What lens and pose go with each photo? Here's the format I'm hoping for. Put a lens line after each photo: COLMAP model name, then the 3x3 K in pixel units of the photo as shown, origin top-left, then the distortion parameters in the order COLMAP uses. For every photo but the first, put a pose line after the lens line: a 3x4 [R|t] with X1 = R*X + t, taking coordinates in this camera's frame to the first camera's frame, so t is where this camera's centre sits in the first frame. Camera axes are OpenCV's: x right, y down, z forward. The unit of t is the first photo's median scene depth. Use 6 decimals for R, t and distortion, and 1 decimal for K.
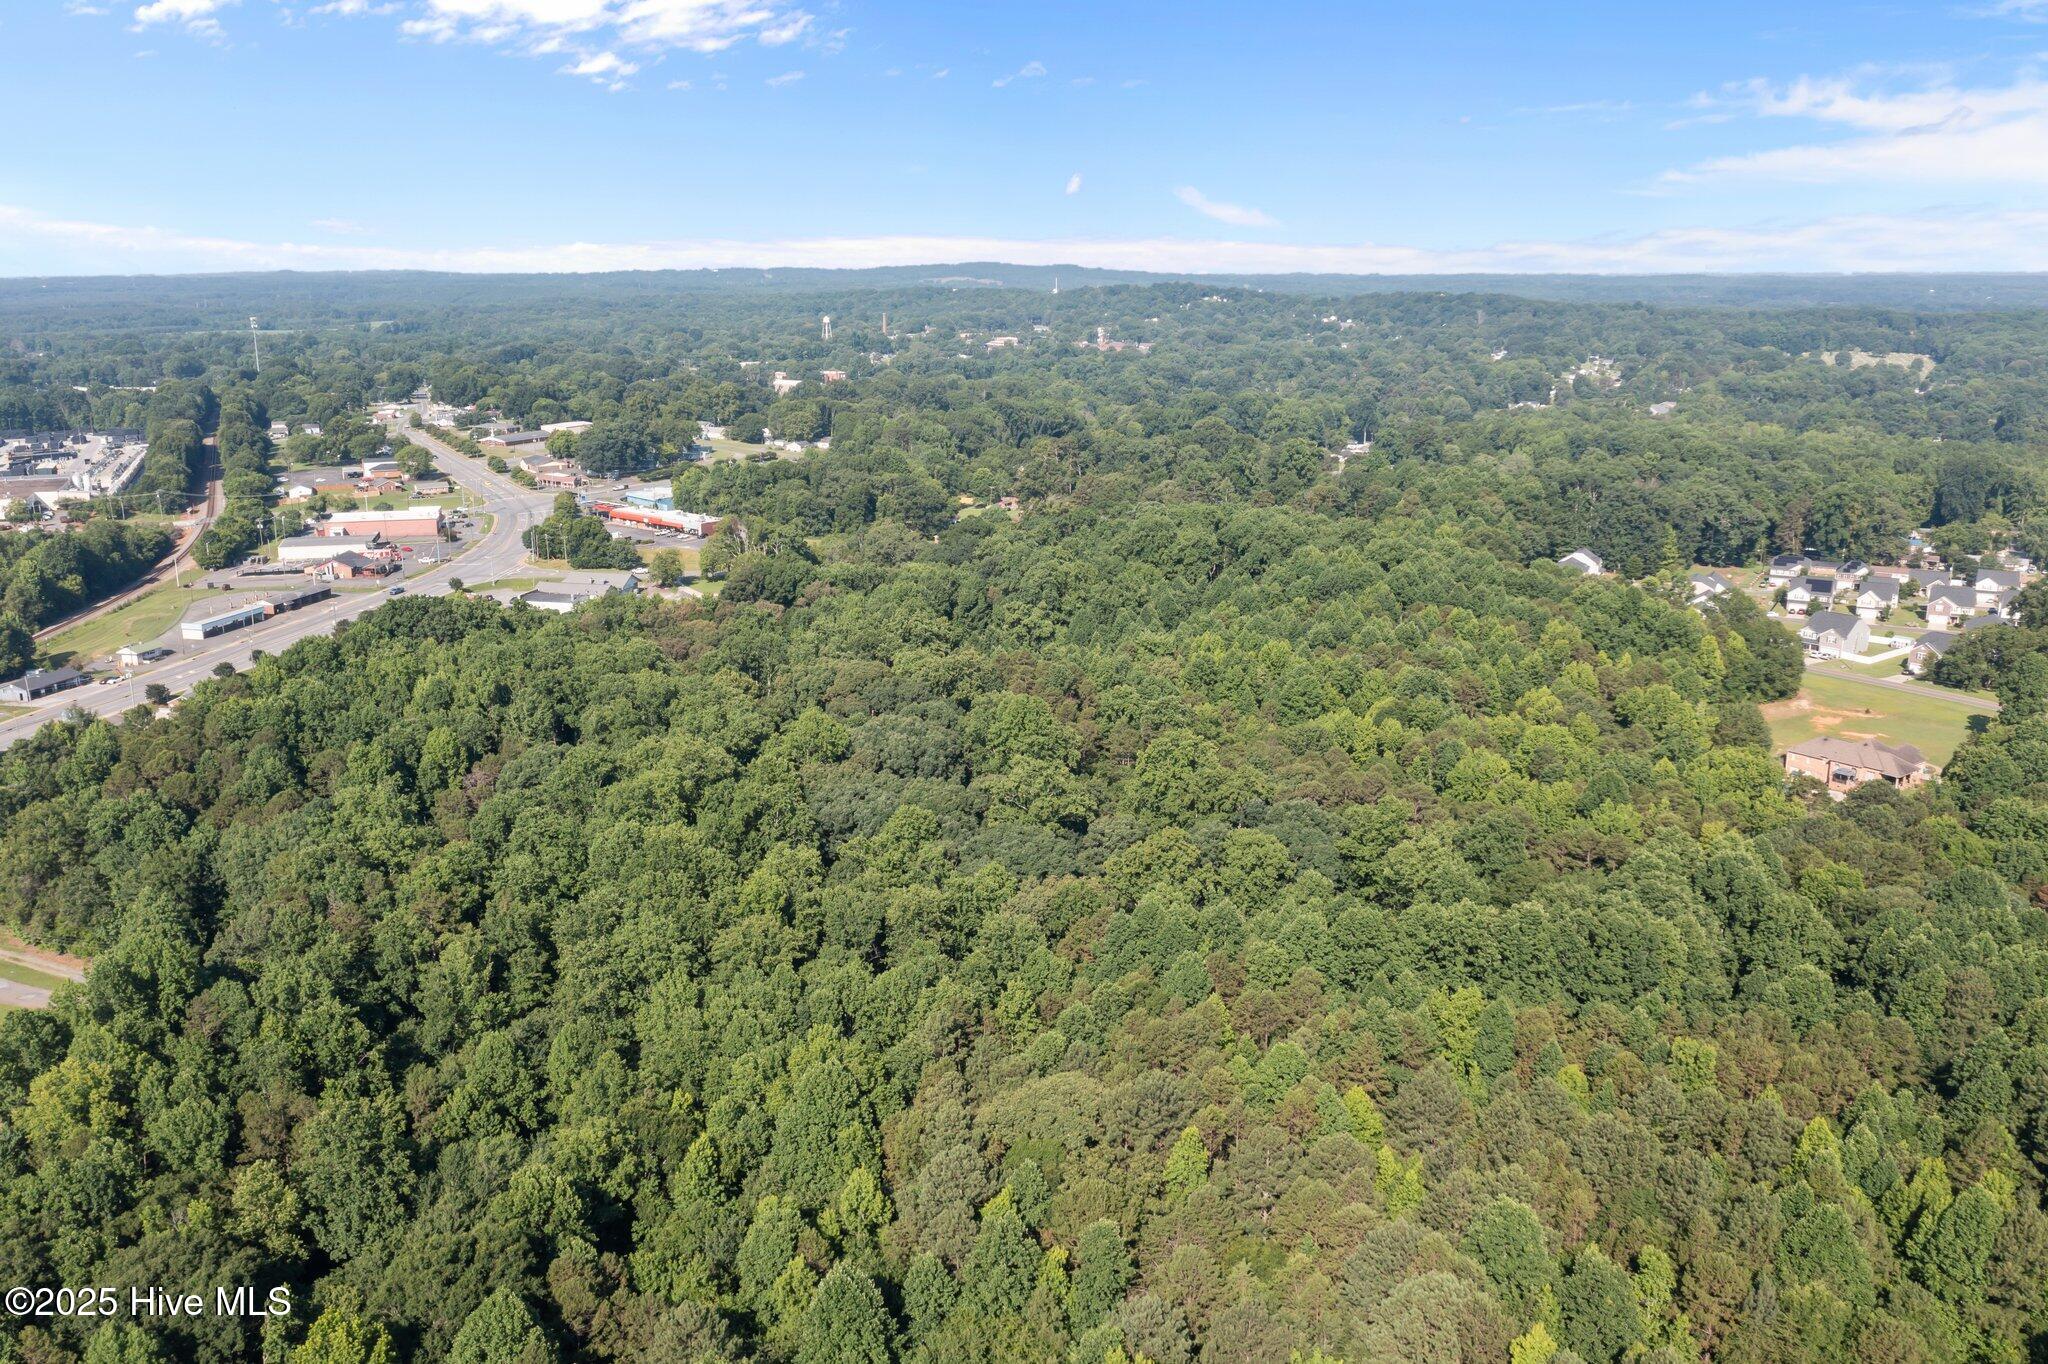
lens RADIAL K [[1651.8, 0, 1017.9], [0, 1651.8, 669.3], [0, 0, 1]] dist [0.000098, -0.001378]
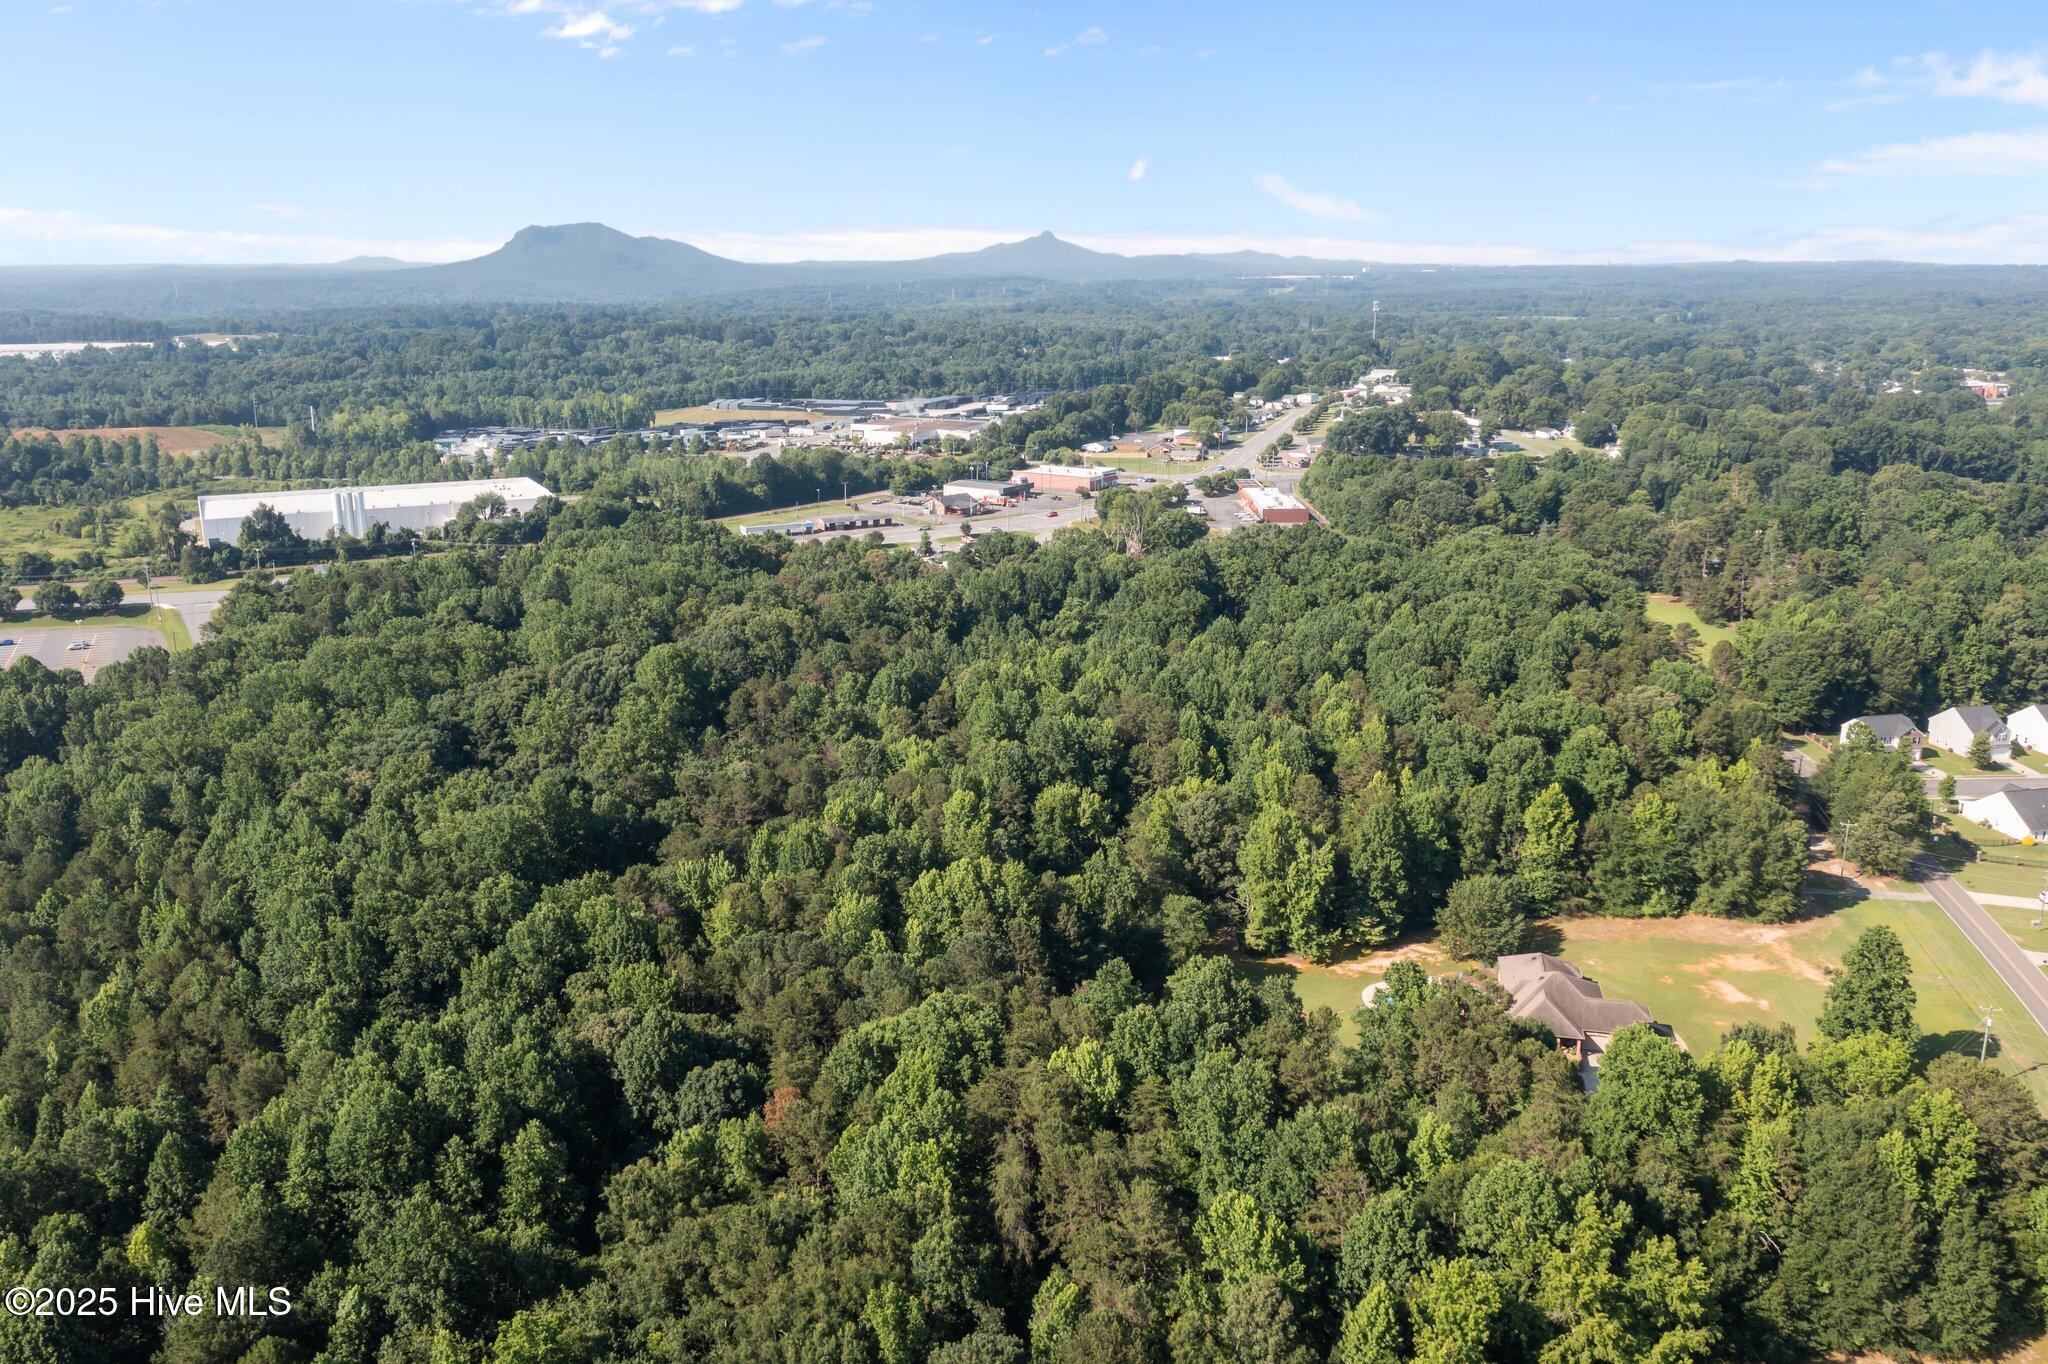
lens RADIAL K [[1651.8, 0, 1021.7], [0, 1651.8, 682.5], [0, 0, 1]] dist [0.000098, -0.001378]
pose [[0.999972, 0.007488, 0.000555, -0.025355], [-0.007489, 0.999968, 0.002812, -0.028444], [-0.000534, -0.002816, 0.999996, 0.138354]]
